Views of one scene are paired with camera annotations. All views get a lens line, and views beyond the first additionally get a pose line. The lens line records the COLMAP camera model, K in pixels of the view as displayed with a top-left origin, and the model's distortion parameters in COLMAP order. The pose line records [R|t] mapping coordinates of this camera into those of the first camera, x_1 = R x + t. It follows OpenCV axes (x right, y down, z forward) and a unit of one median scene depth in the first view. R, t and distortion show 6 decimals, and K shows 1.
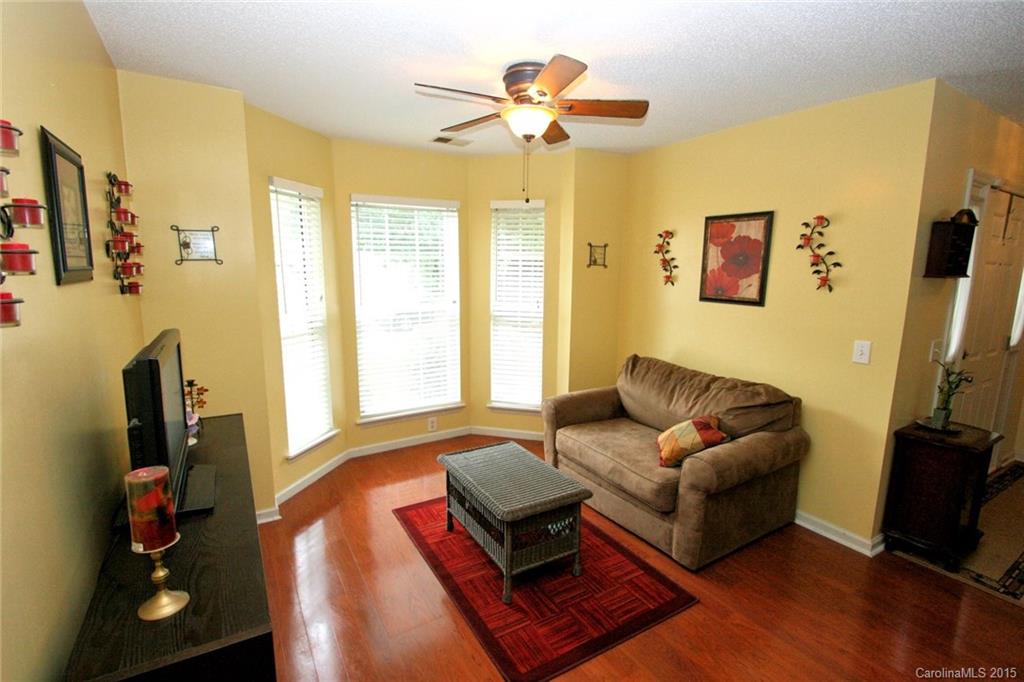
lens RADIAL K [[481.8, 0, 517.4], [0, 481.8, 345.3], [0, 0, 1]] dist [0.010411, -0.000040]
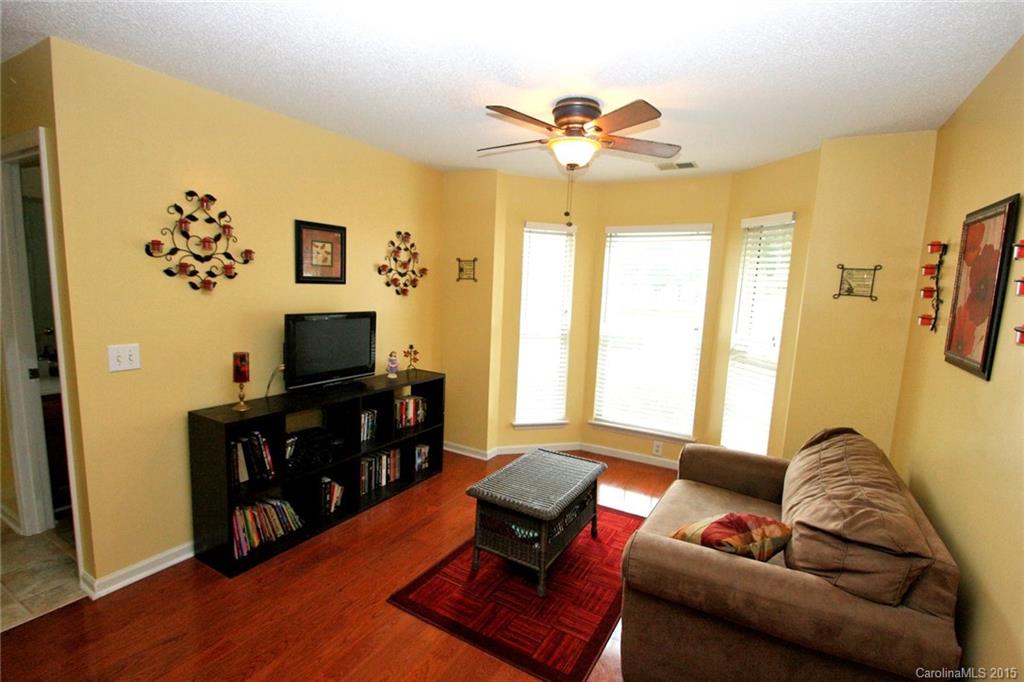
lens RADIAL K [[472.4, 0, 518.4], [0, 472.4, 348.9], [0, 0, 1]] dist [0.011370, -0.021220]
pose [[0.490679, 0.134071, -0.860964, 0.652754], [-0.181052, 0.982213, 0.049767, -0.045378], [0.852323, 0.131460, 0.506225, 0.306540]]
